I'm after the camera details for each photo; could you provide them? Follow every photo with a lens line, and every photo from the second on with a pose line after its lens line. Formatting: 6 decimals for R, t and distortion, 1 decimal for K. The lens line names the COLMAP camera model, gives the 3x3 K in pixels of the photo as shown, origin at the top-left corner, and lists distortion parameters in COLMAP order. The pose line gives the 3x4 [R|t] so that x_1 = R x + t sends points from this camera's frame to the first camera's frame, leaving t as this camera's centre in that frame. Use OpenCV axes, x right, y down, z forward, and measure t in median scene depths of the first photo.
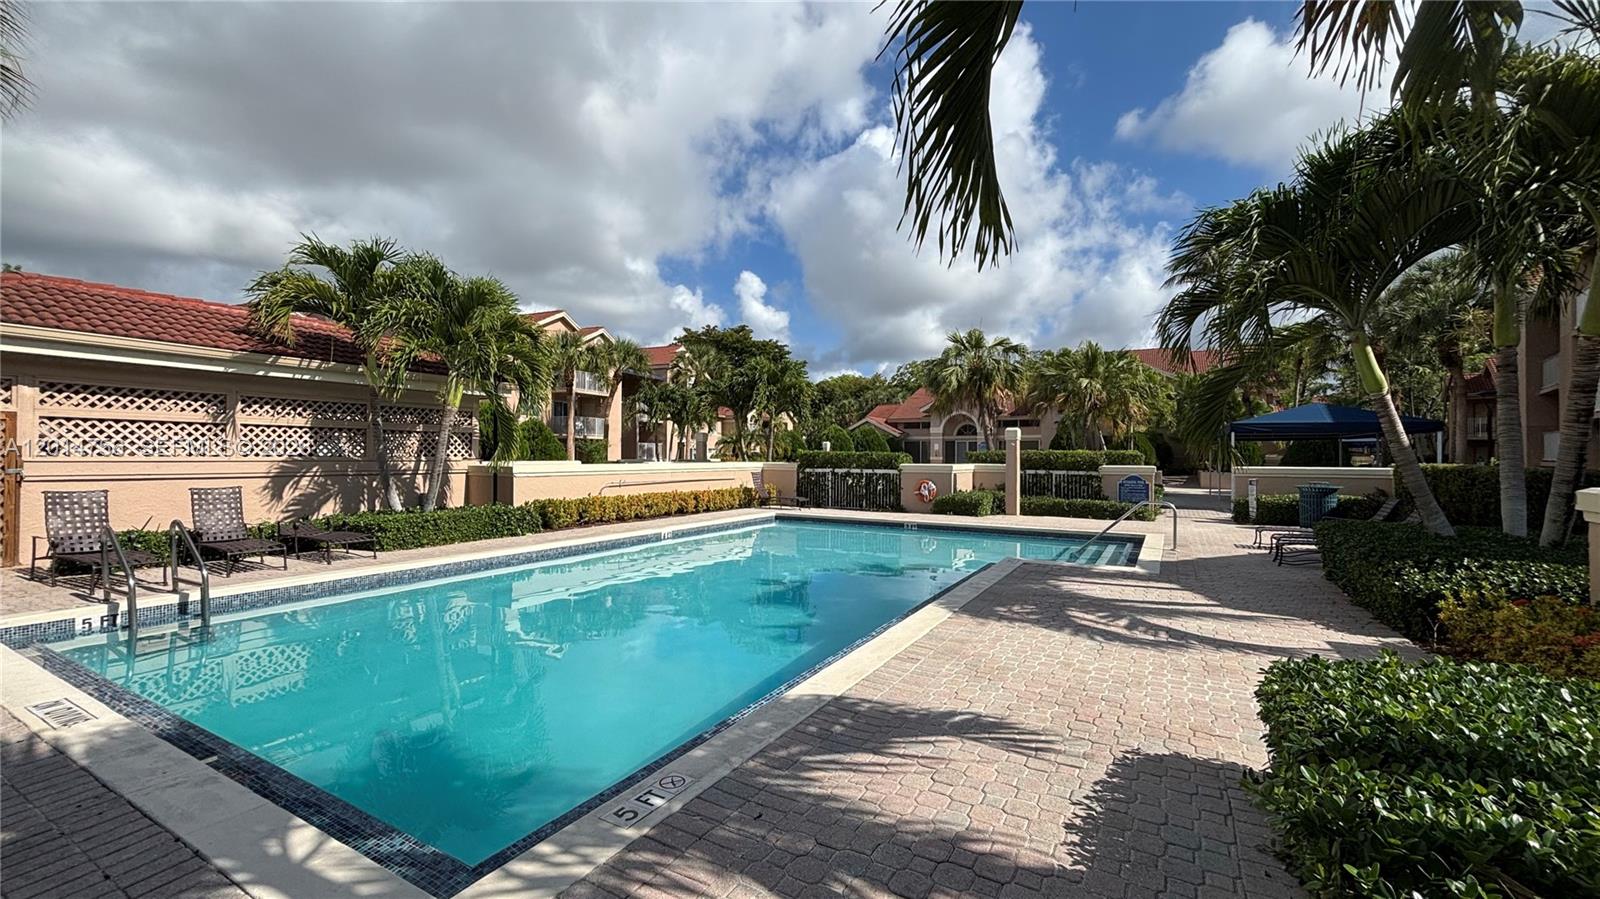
lens RADIAL K [[636.7, 0, 804.0], [0, 636.7, 450.4], [0, 0, 1]] dist [-0.007738, 0.000290]
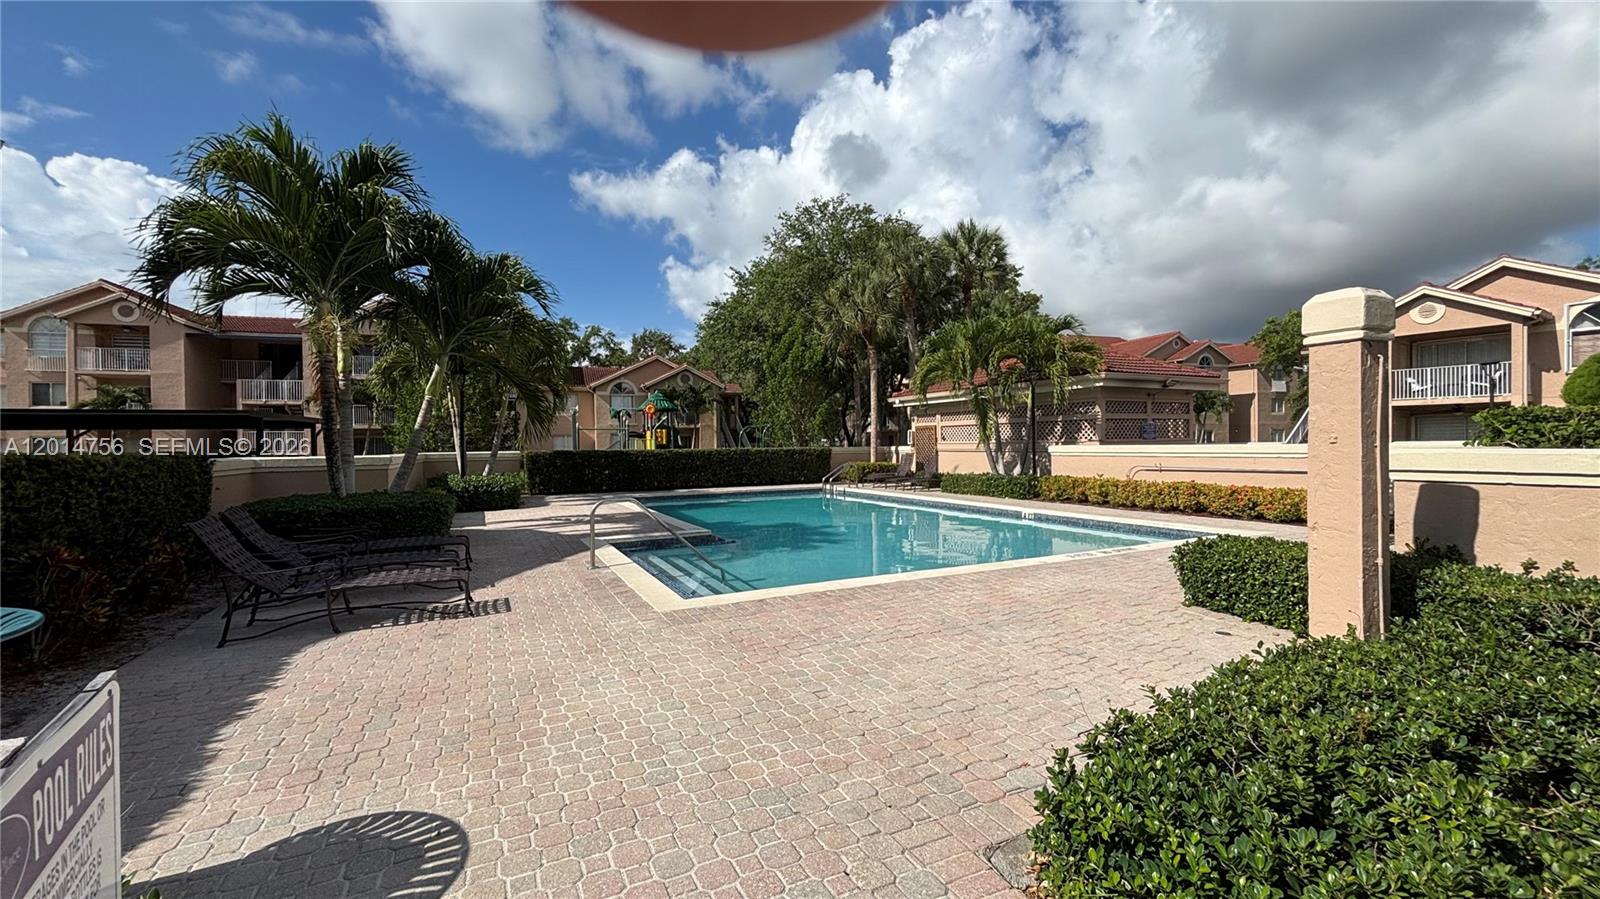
lens RADIAL K [[636.7, 0, 802.5], [0, 636.7, 448.4], [0, 0, 1]] dist [-0.007738, 0.000290]
pose [[-0.567808, 0.013897, -0.823043, 0.639504], [0.024619, 0.999697, -0.000104, 0.012853], [0.822793, -0.020322, -0.567978, 0.992183]]
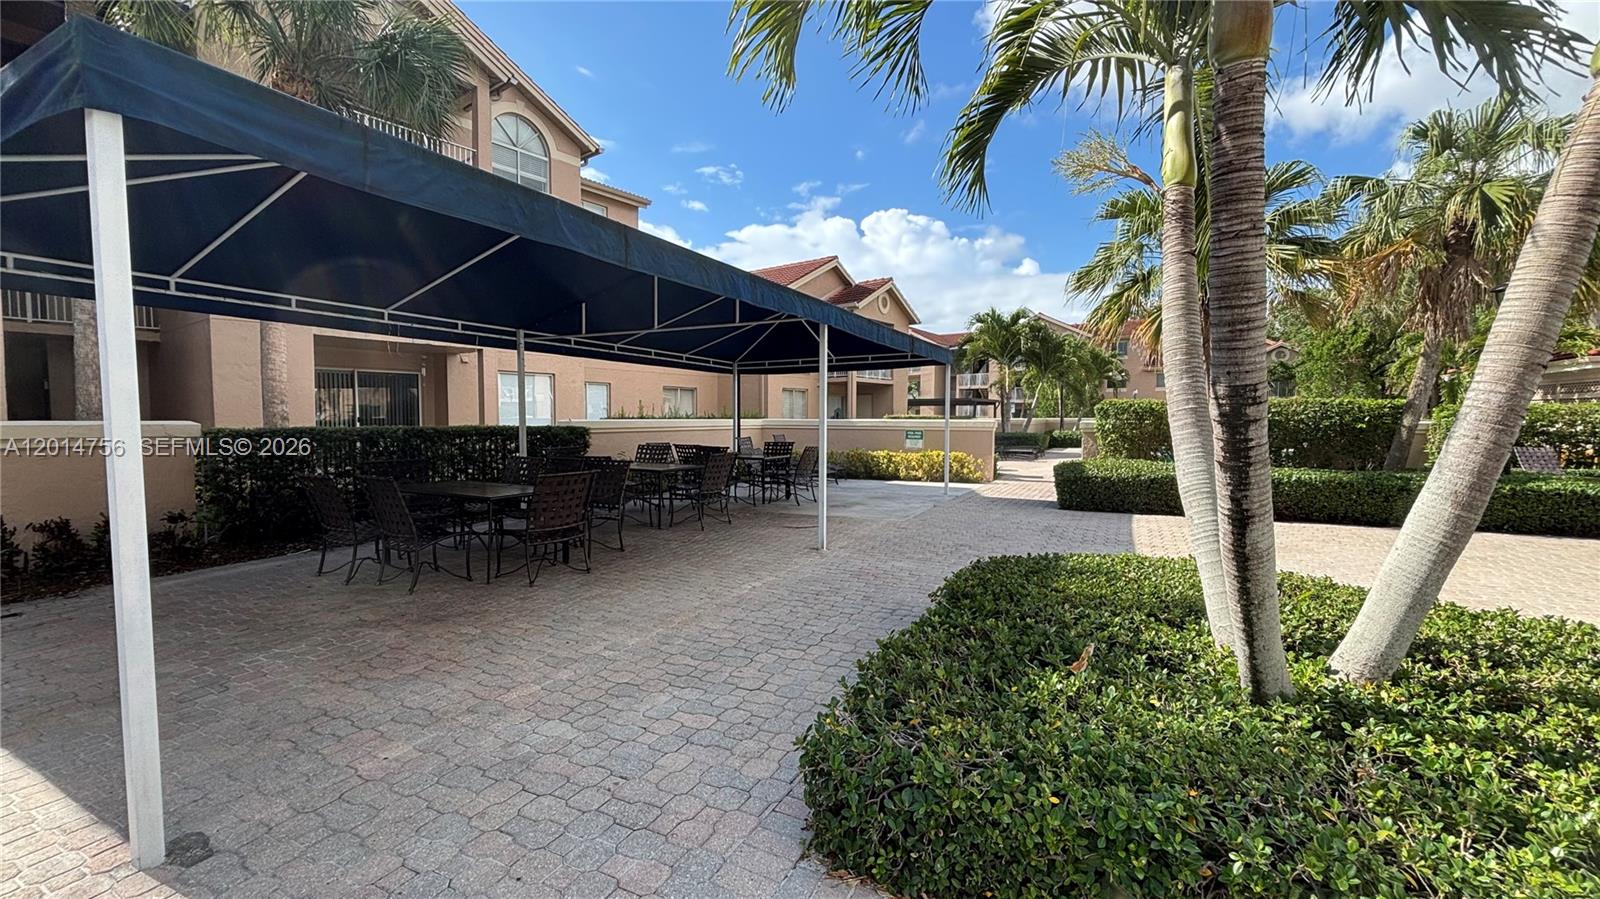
lens RADIAL K [[636.7, 0, 805.7], [0, 636.7, 449.3], [0, 0, 1]] dist [-0.007738, 0.000290]
pose [[-0.999473, 0.001680, -0.032425, 0.949960], [0.000374, 0.999190, 0.040248, 0.021885], [0.032467, 0.040215, -0.998663, 1.879615]]
